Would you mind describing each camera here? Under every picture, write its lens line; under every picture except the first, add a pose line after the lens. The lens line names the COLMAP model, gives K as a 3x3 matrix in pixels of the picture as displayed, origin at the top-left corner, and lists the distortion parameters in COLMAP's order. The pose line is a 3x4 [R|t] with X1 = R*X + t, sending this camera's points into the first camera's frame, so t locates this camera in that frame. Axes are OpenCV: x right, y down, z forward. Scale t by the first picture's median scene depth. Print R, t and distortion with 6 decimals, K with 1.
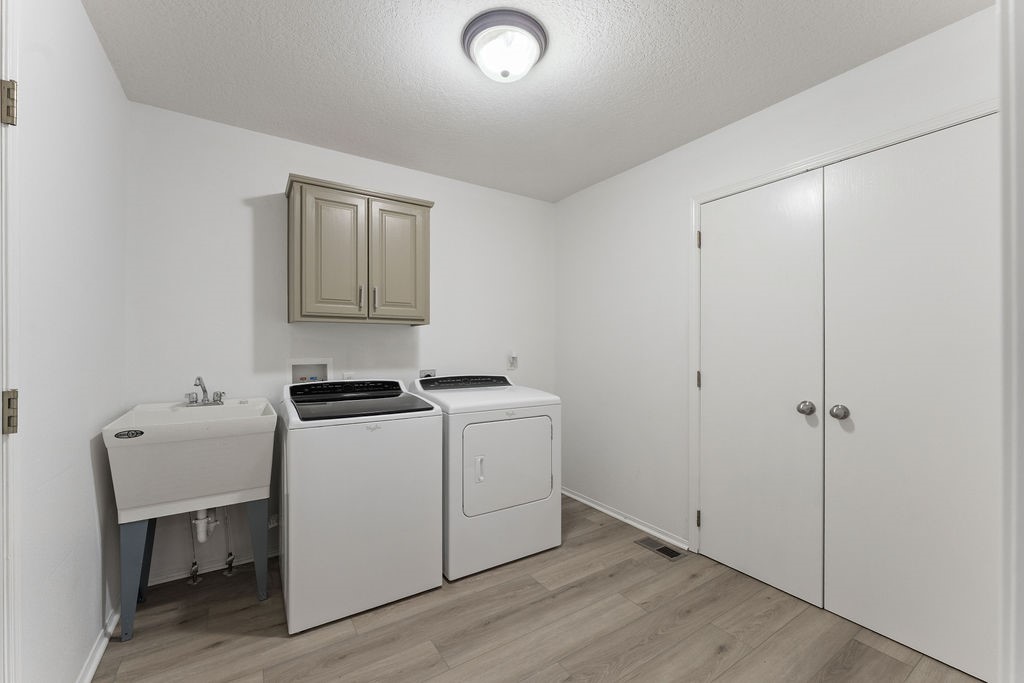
lens RADIAL K [[416.4, 0, 513.4], [0, 416.4, 348.6], [0, 0, 1]] dist [-0.002193, -0.000154]
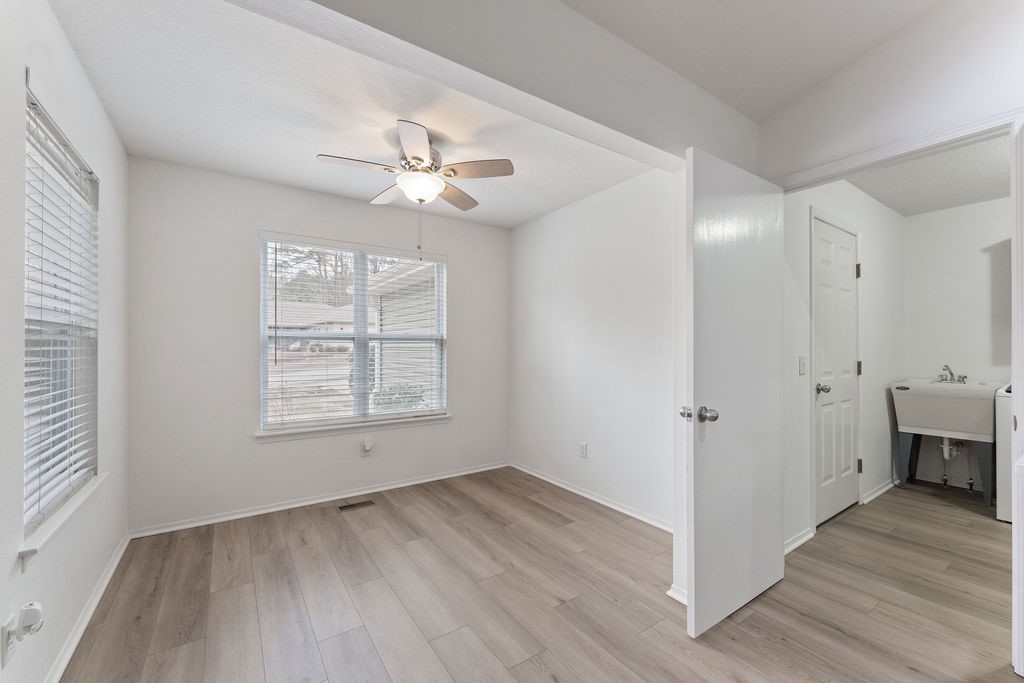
lens RADIAL K [[414.5, 0, 509.1], [0, 414.5, 339.8], [0, 0, 1]] dist [-0.001759, -0.000449]
pose [[0.017316, -0.011403, -0.999785, 0.968600], [-0.003452, 0.999928, -0.011465, -0.009491], [0.999844, 0.003650, 0.017275, -0.876729]]
